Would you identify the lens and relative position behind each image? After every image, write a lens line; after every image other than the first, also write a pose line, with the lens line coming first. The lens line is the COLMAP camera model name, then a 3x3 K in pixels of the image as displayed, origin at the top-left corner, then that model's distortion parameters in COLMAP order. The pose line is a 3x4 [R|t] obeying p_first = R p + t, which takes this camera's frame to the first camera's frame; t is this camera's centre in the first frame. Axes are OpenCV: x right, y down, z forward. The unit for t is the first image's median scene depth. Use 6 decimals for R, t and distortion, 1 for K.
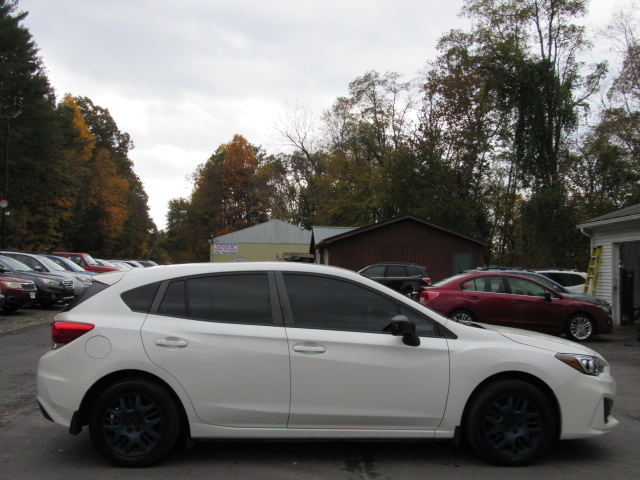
lens RADIAL K [[728.9, 0, 305.2], [0, 728.9, 241.2], [0, 0, 1]] dist [-0.052912, 0.003933]
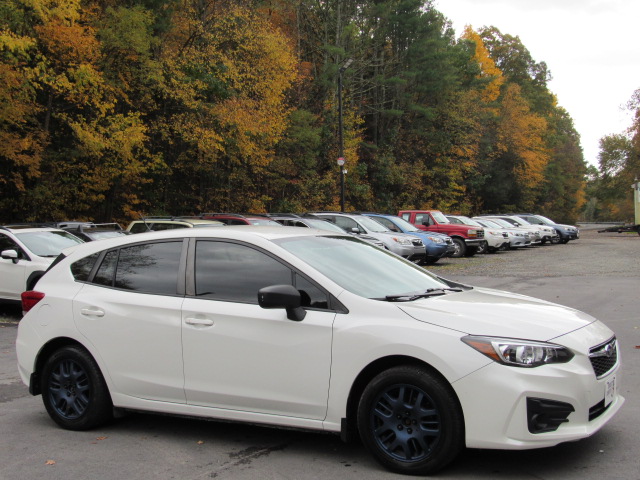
lens RADIAL K [[867.0, 0, 320.0], [0, 867.0, 240.0], [0, 0, 1]] dist [-0.090105, -0.002560]
pose [[0.847873, -0.026050, -0.529558, 0.142990], [0.056387, 0.997558, 0.041209, 0.001702], [0.527192, -0.064800, 0.847272, 0.031442]]
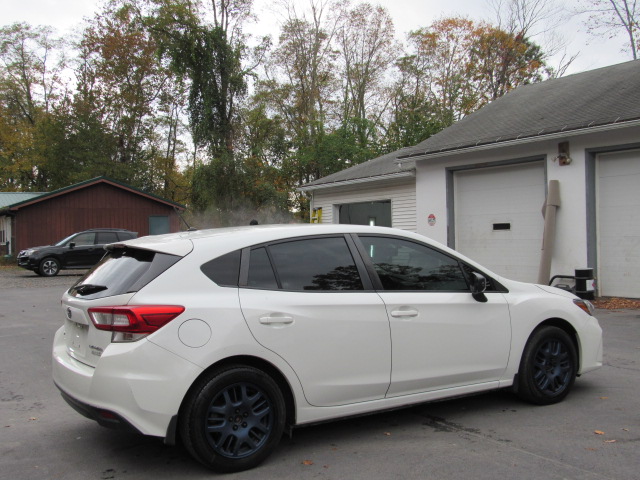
lens RADIAL K [[728.9, 0, 305.2], [0, 728.9, 241.2], [0, 0, 1]] dist [-0.052912, 0.003933]
pose [[0.871303, -0.035263, 0.489477, -0.113567], [0.011733, 0.998627, 0.051057, 0.000749], [-0.490605, -0.038743, 0.870520, 0.047049]]
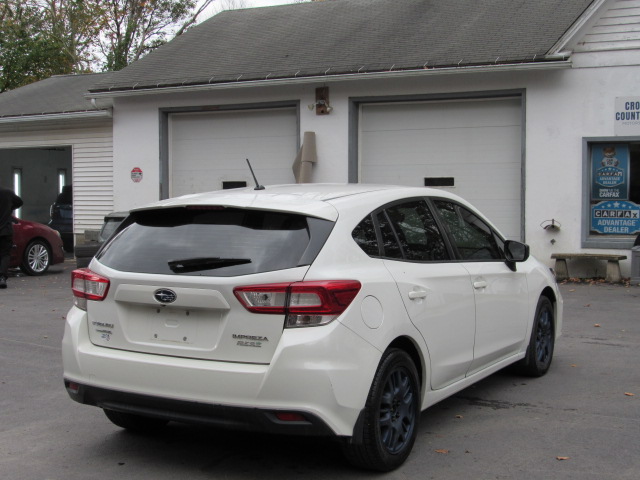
lens RADIAL K [[982.9, 0, 320.0], [0, 982.9, 240.0], [0, 0, 1]] dist [-0.129305, 0.143370]
pose [[0.500000, -0.058933, 0.864018, -0.220598], [-0.029447, 0.995948, 0.084972, 0.000048], [-0.865525, -0.067929, 0.496238, 0.116074]]
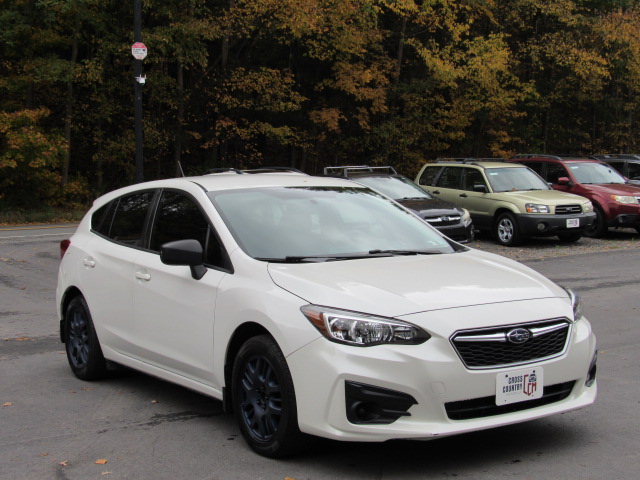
lens RADIAL K [[1038.1, 0, 320.0], [0, 1038.1, 240.0], [0, 0, 1]] dist [-0.094723, 0.027267]
pose [[0.520901, 0.025202, -0.853245, 0.237774], [0.062530, 0.995752, 0.067585, 0.006517], [0.851324, -0.088558, 0.517113, 0.106333]]
